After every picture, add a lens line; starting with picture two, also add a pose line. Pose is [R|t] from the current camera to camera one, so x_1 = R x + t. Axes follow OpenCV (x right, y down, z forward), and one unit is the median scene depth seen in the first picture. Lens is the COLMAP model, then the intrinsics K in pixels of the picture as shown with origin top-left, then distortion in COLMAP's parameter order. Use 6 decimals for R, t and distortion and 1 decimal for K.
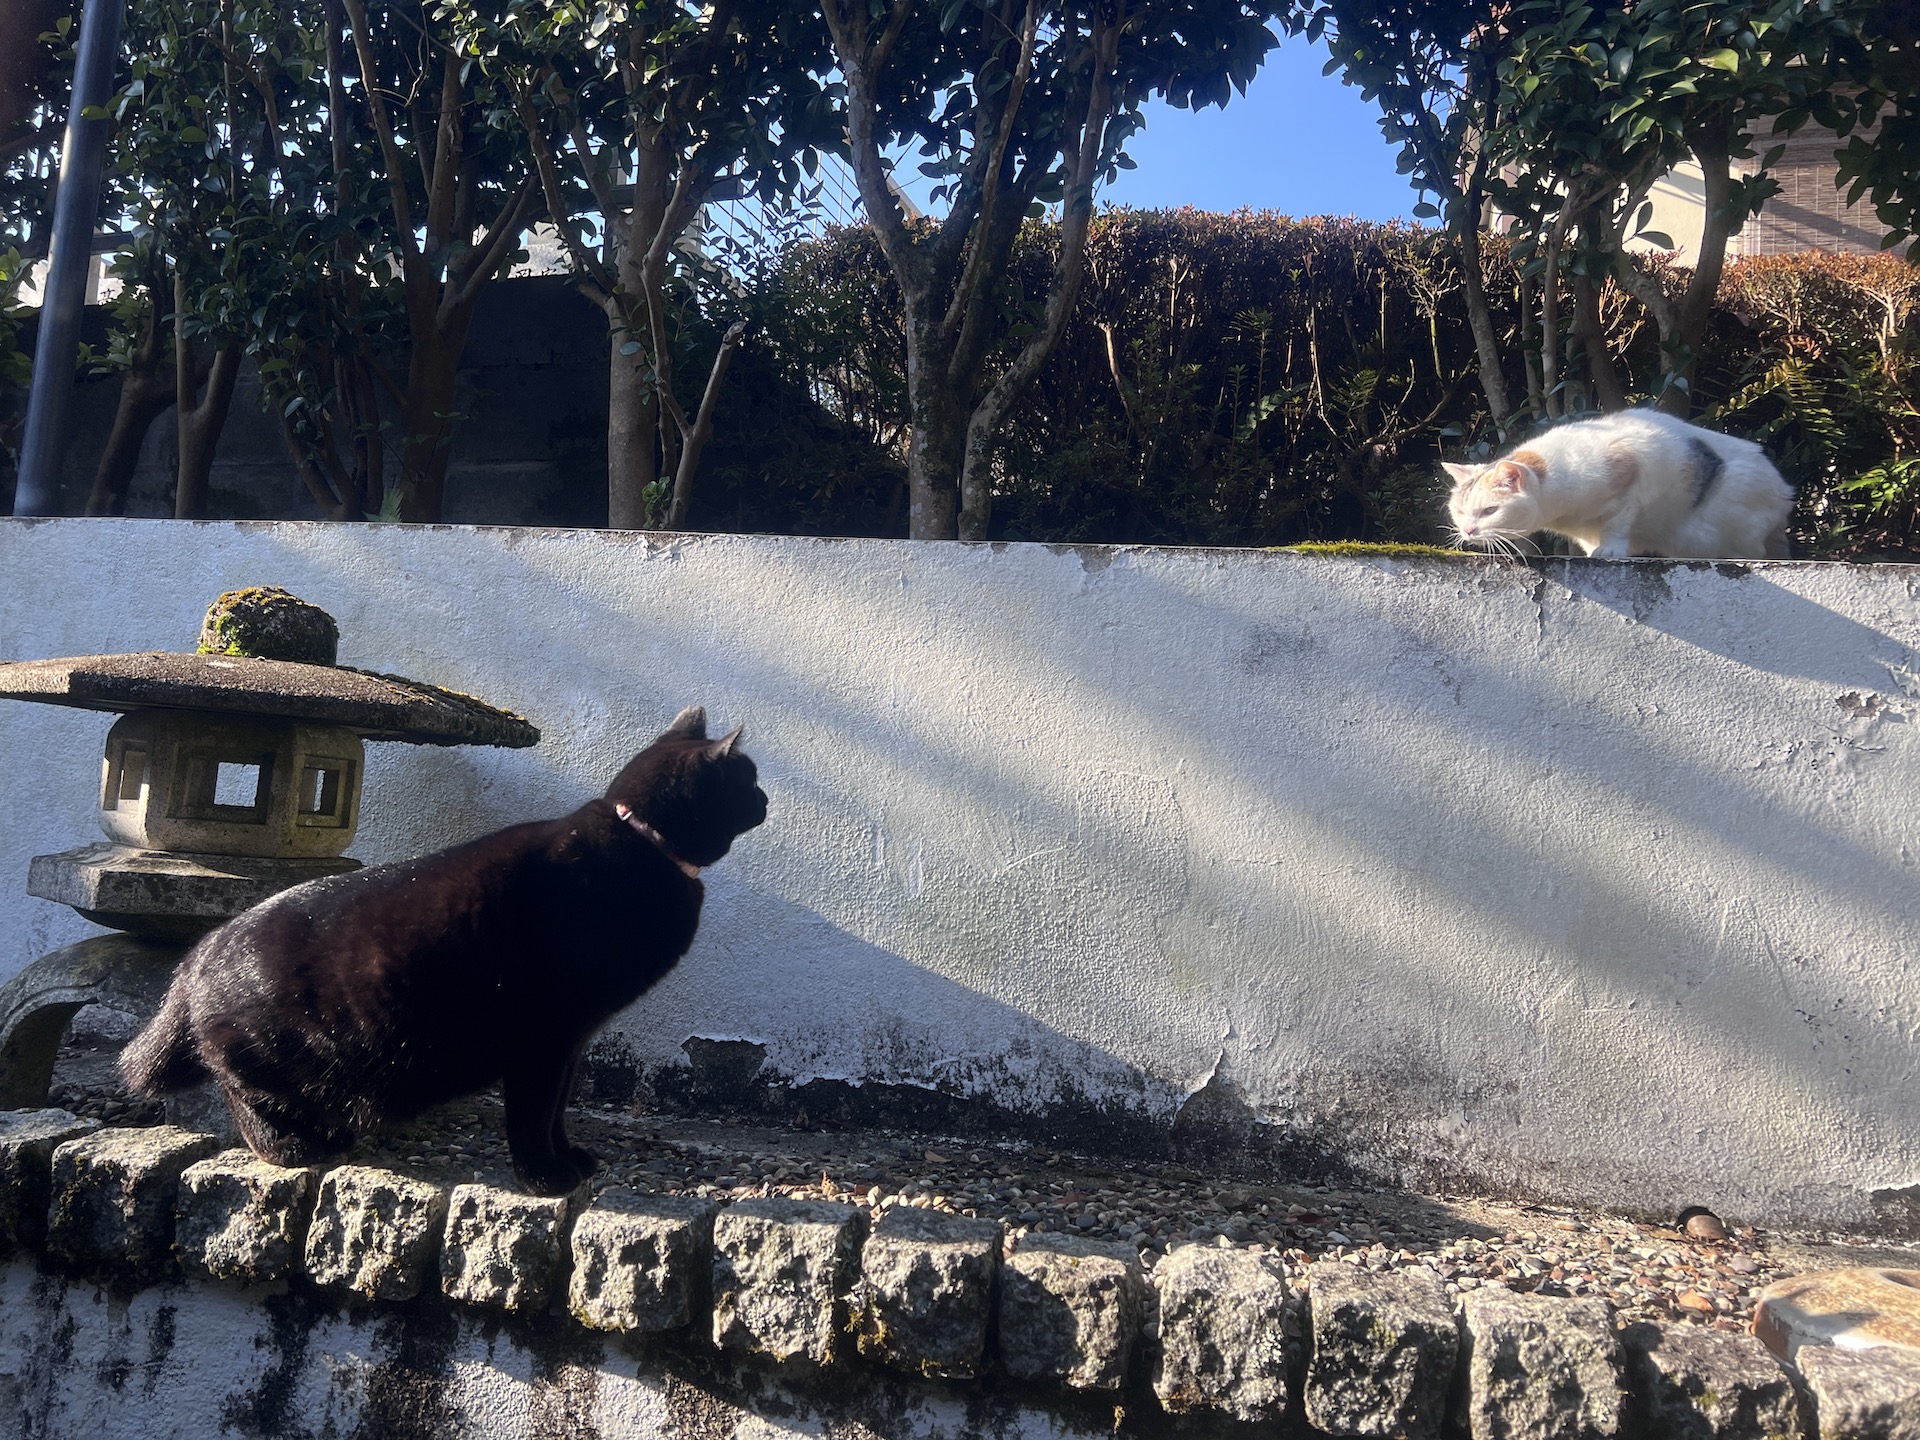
lens RADIAL K [[1531.7, 0, 960.0], [0, 1531.7, 720.0], [0, 0, 1]] dist [0.047743, -0.053116]
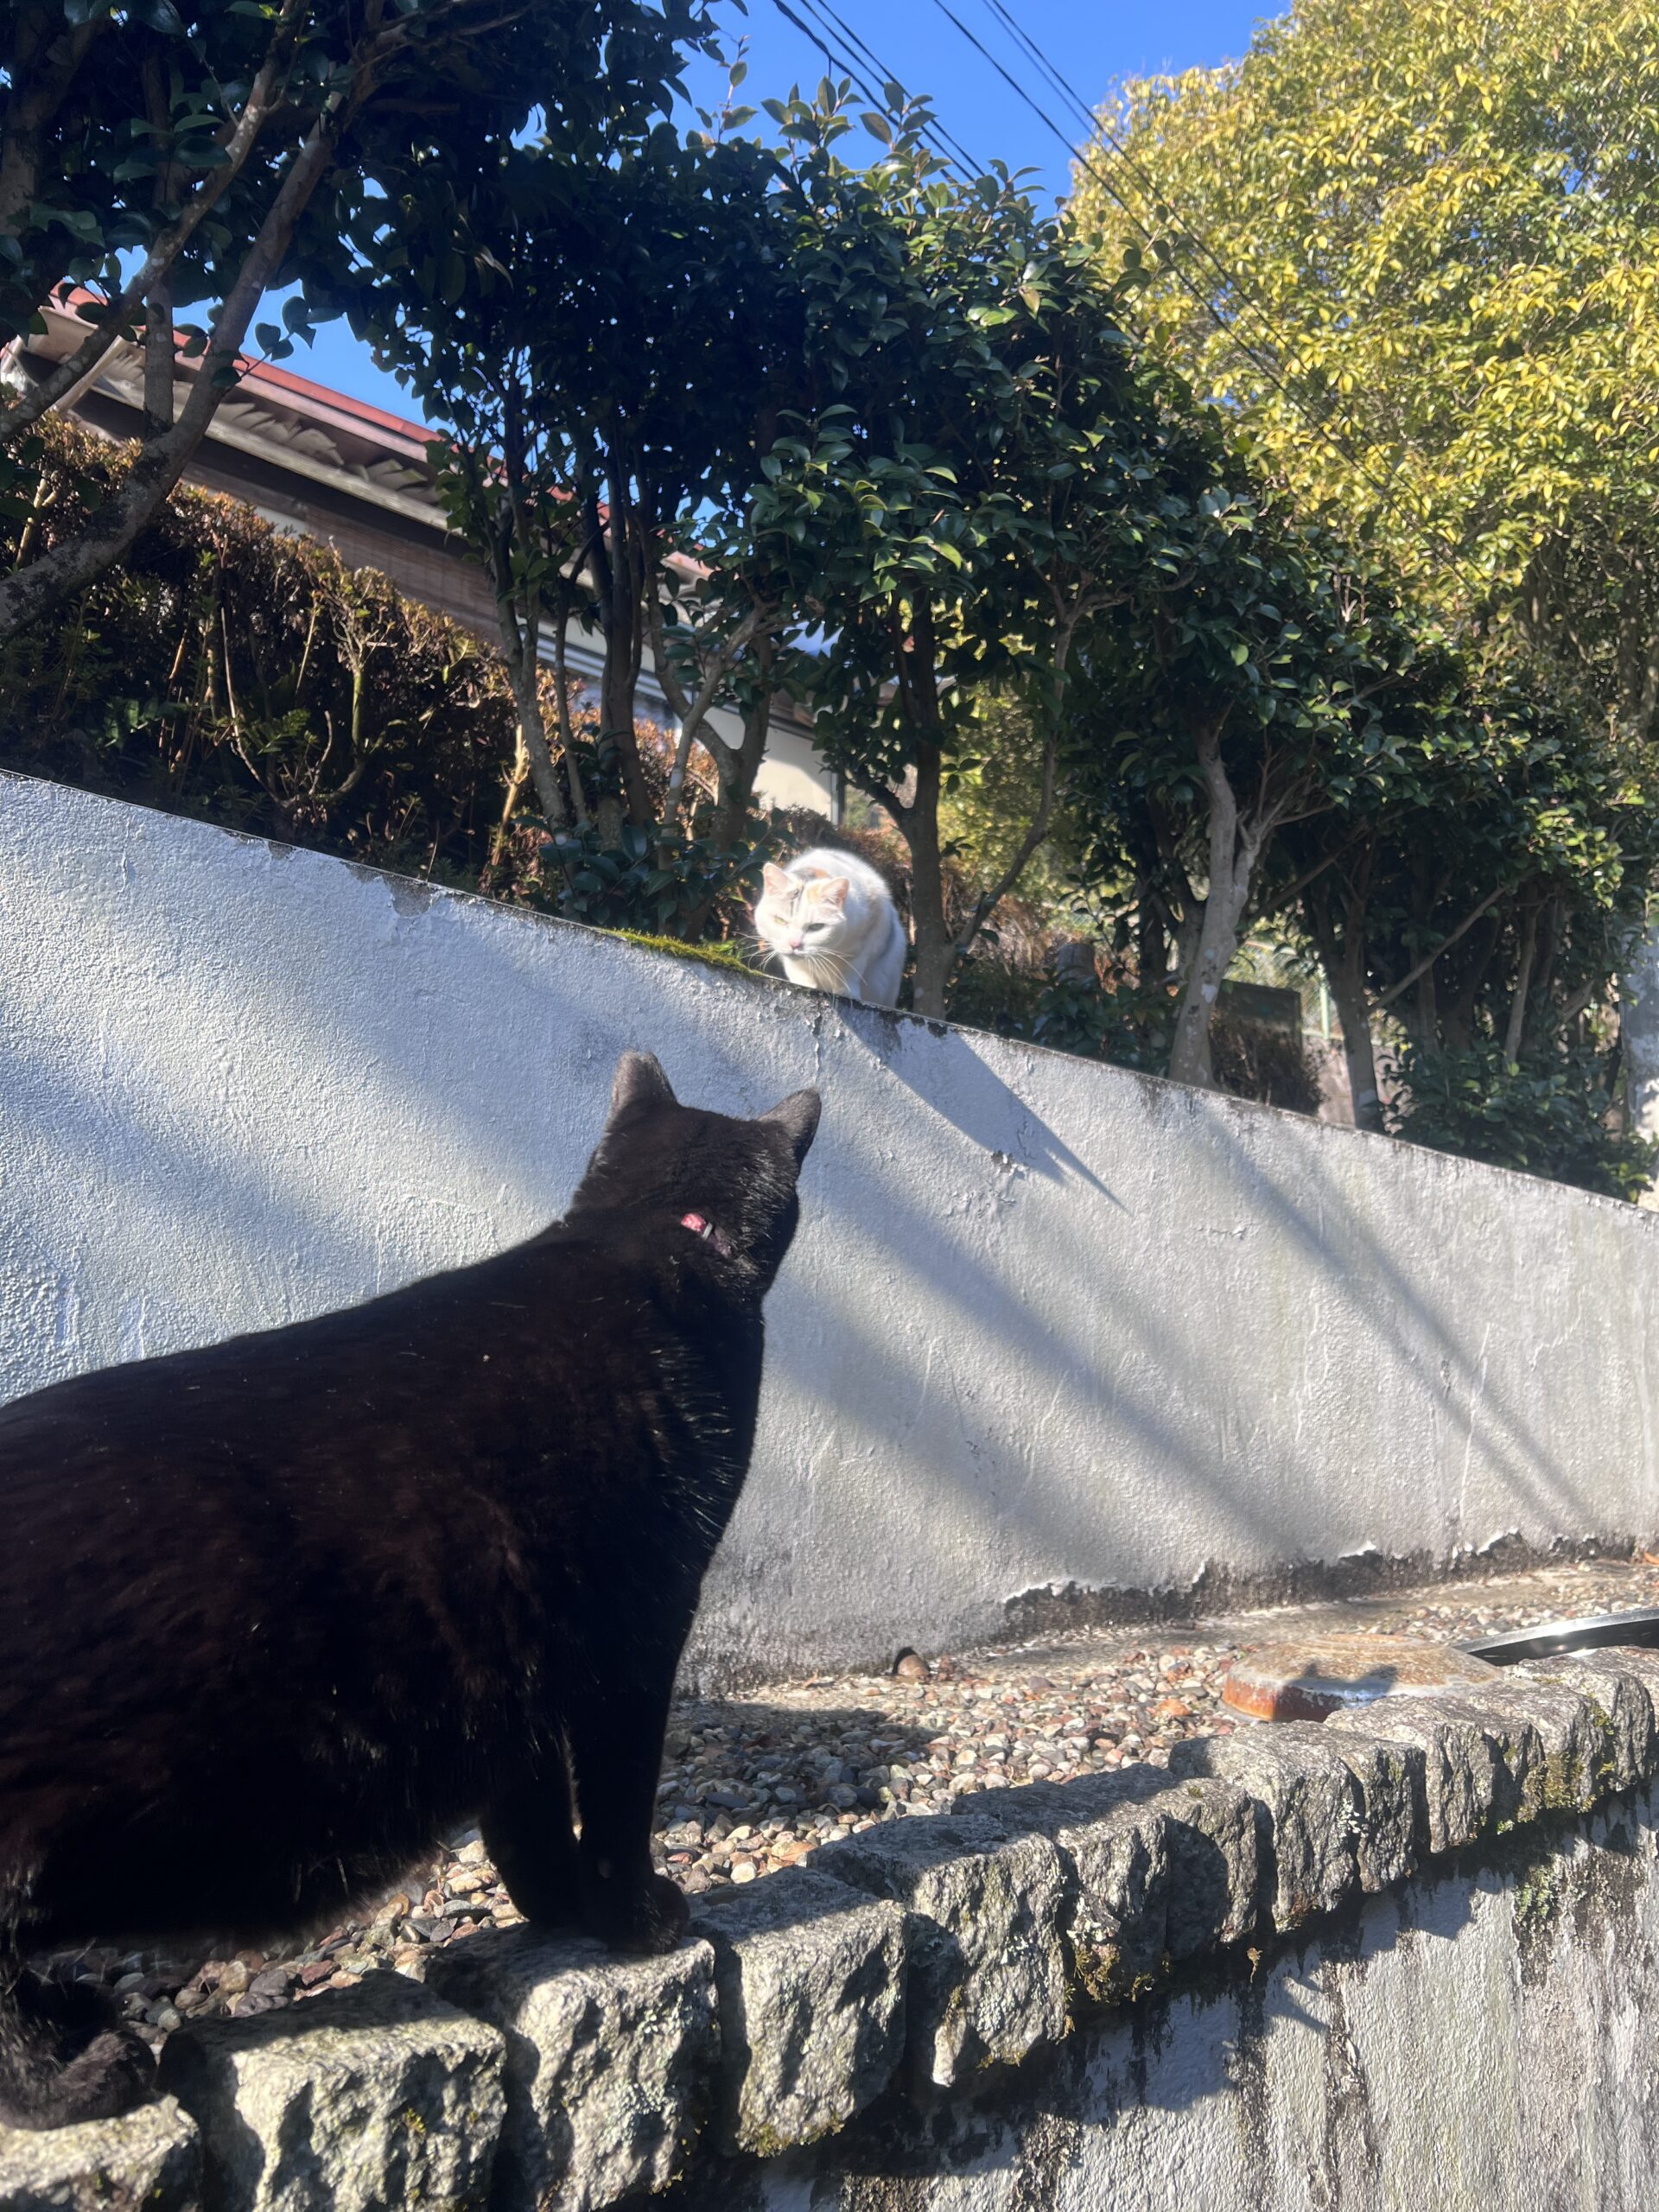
lens RADIAL K [[1741.2, 0, 894.9], [0, 1741.2, 1114.6], [0, 0, 1]] dist [0.123261, -0.154993]
pose [[0.485192, 0.078691, 0.870859, -0.786737], [-0.047447, 0.996844, -0.063640, 0.056511], [-0.873119, -0.010442, 0.487395, 0.633760]]
